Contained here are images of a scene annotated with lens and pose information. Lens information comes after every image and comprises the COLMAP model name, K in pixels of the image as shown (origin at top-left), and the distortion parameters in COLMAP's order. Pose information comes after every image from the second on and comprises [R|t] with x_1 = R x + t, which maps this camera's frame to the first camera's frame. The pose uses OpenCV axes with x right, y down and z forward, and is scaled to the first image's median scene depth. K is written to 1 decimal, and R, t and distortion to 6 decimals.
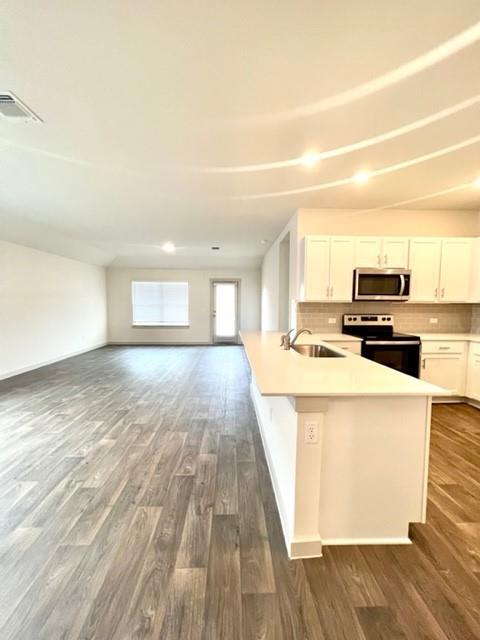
lens RADIAL K [[253.9, 0, 238.2], [0, 253.9, 317.8], [0, 0, 1]] dist [-0.001807, 0.000608]
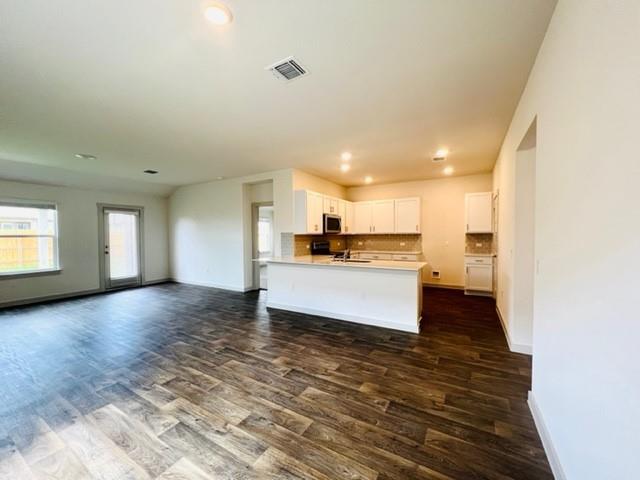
lens RADIAL K [[253.9, 0, 321.4], [0, 253.9, 239.9], [0, 0, 1]] dist [-0.001807, 0.000608]
pose [[0.538926, -0.025624, 0.841963, -0.942003], [0.050027, 0.998747, -0.001627, -0.040558], [-0.840866, 0.042998, 0.539532, 0.106805]]
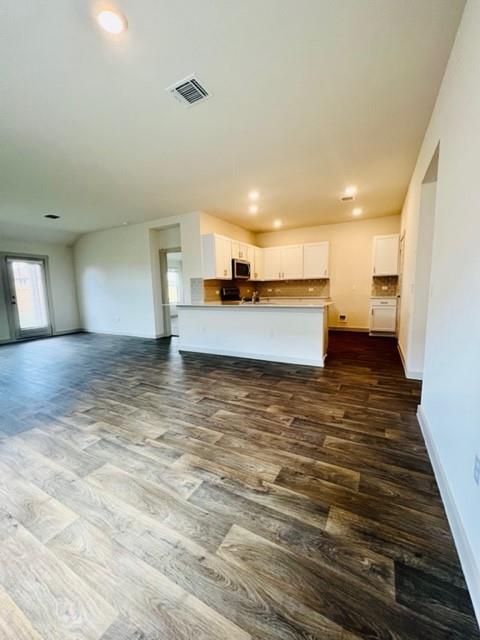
lens RADIAL K [[253.9, 0, 239.3], [0, 253.9, 319.5], [0, 0, 1]] dist [-0.001807, 0.000608]
pose [[0.514540, -0.120301, 0.848986, -0.961997], [0.067186, 0.992722, 0.099950, 0.017100], [-0.854830, 0.005612, 0.518877, 0.088172]]
